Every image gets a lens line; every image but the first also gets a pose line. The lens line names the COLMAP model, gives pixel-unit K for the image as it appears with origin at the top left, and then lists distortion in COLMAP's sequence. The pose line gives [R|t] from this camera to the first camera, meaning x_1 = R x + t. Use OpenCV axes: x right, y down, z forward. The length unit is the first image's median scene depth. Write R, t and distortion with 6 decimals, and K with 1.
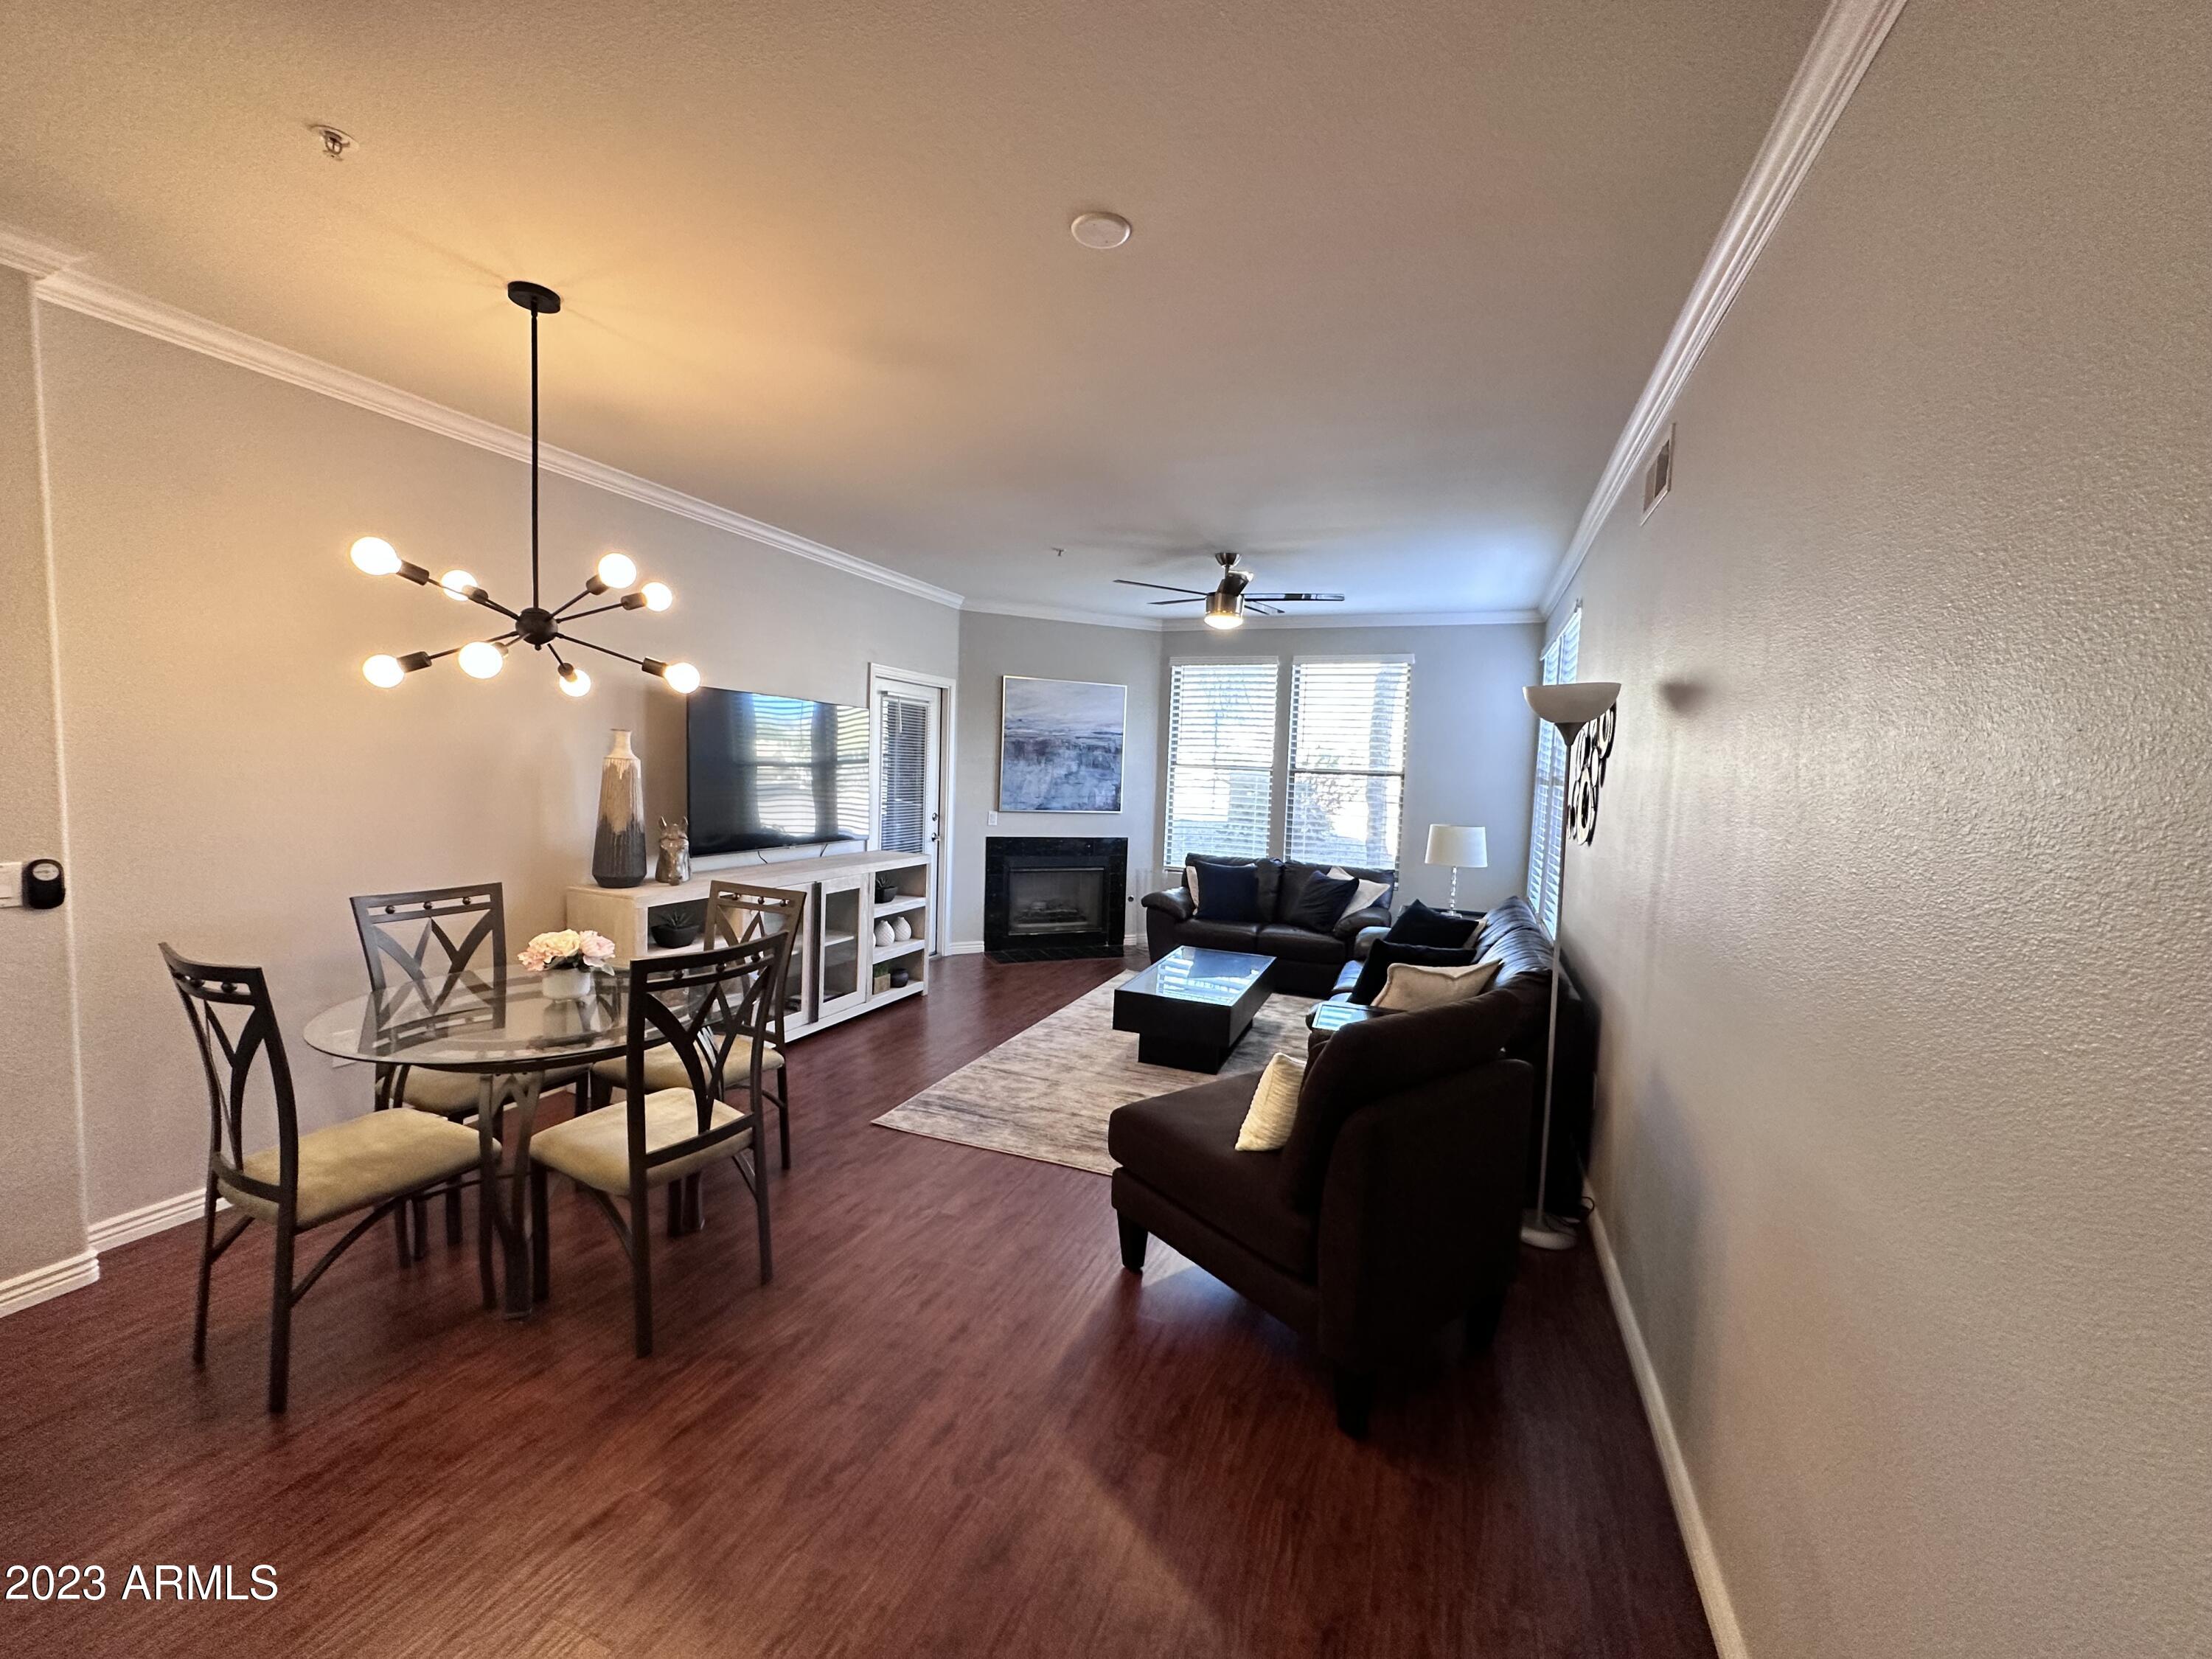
lens RADIAL K [[882.1, 0, 1108.9], [0, 882.1, 833.1], [0, 0, 1]] dist [0.000005, -0.000049]
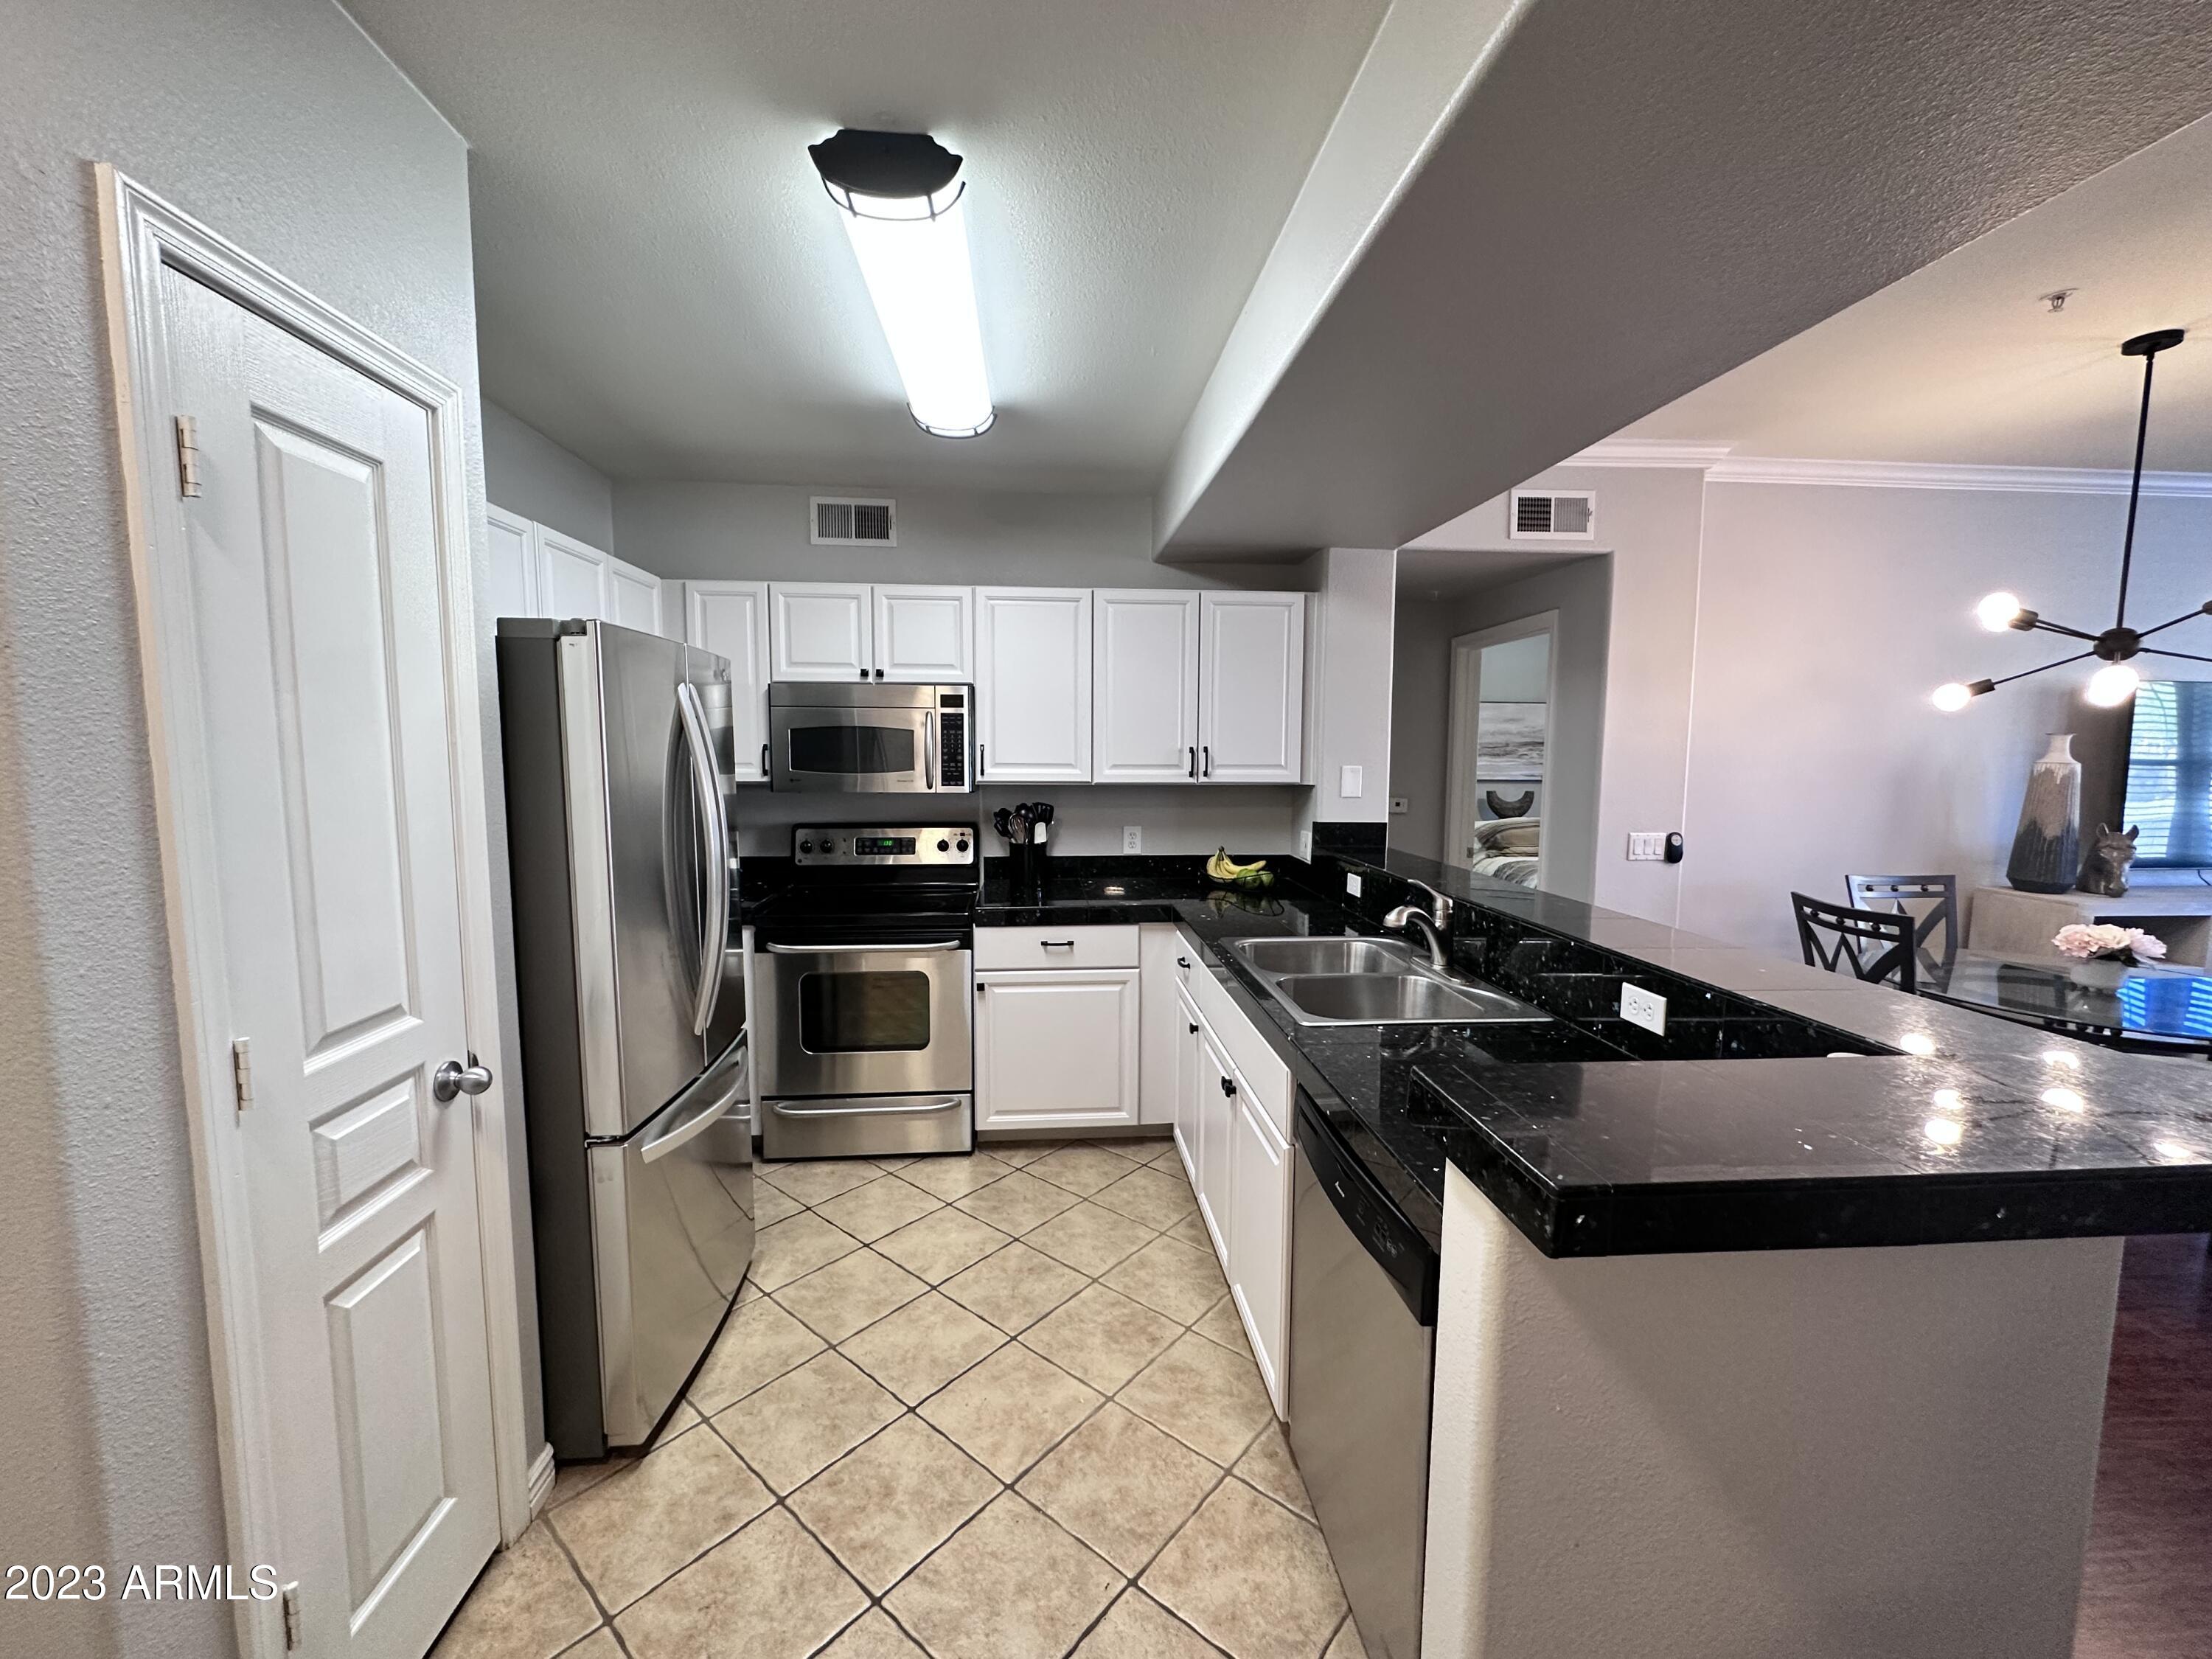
lens RADIAL K [[882.1, 0, 1111.3], [0, 882.1, 825.9], [0, 0, 1]] dist [0.000005, -0.000049]
pose [[0.457197, 0.046986, -0.888123, -0.217146], [-0.057765, 0.998064, 0.023065, 0.034527], [0.887488, 0.040758, 0.459026, -0.553757]]
